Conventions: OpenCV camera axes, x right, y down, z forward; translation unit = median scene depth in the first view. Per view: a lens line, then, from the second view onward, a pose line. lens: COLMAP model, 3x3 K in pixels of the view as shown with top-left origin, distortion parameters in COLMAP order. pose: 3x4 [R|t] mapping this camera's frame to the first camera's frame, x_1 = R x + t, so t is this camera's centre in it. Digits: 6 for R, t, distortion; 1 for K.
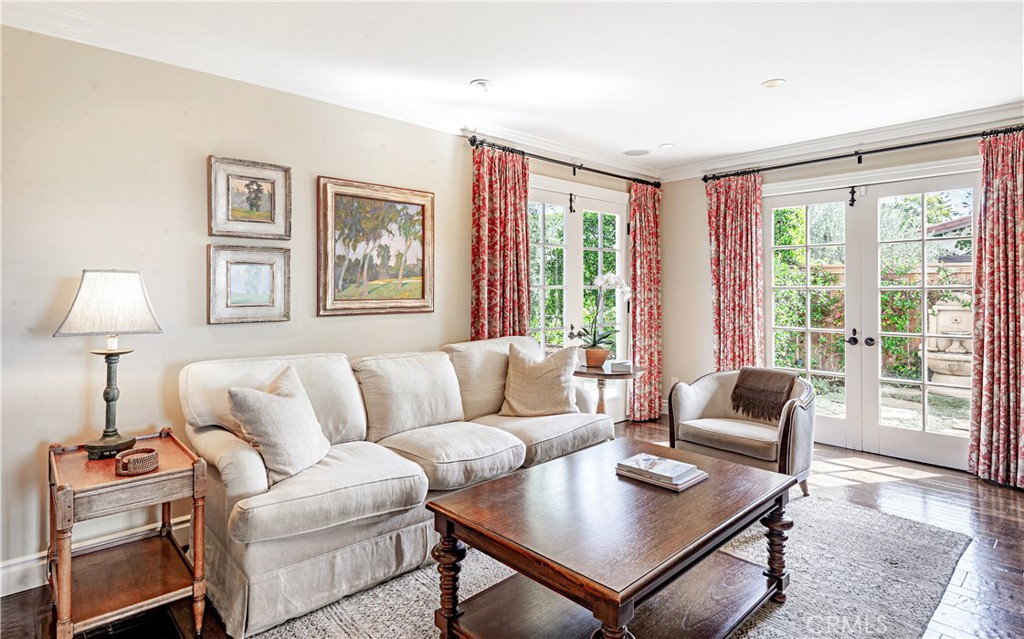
lens RADIAL K [[535.0, 0, 517.3], [0, 535.0, 286.6], [0, 0, 1]] dist [0.005388, 0.000703]
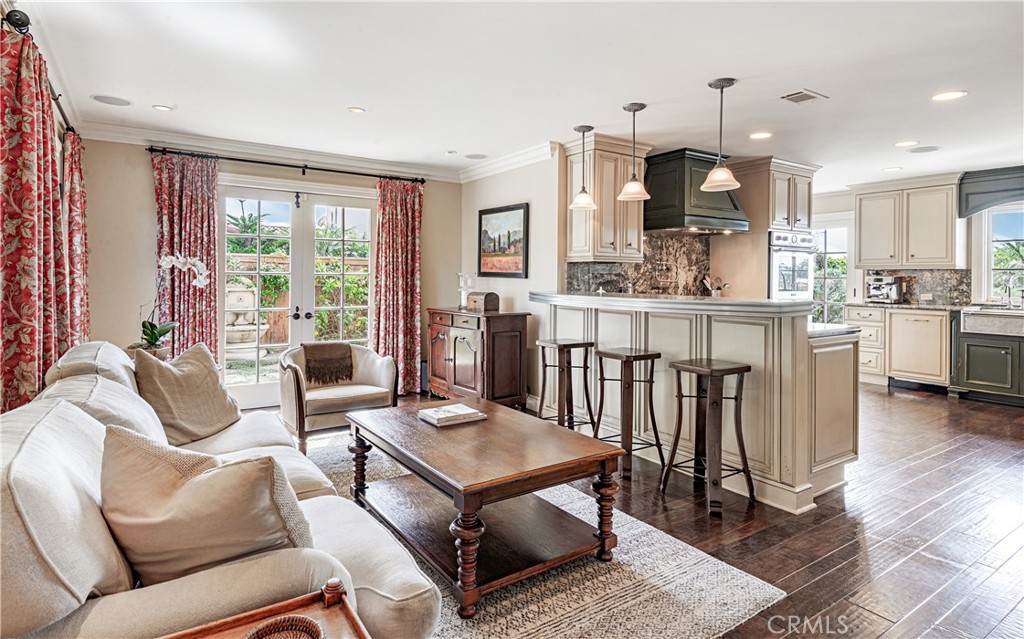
lens RADIAL K [[535.0, 0, 482.5], [0, 535.0, 282.0], [0, 0, 1]] dist [0.005388, 0.000703]
pose [[0.178961, -0.007269, 0.983829, -0.462725], [-0.013688, 0.999858, 0.009877, 0.003245], [-0.983761, -0.015234, 0.178836, 0.315514]]
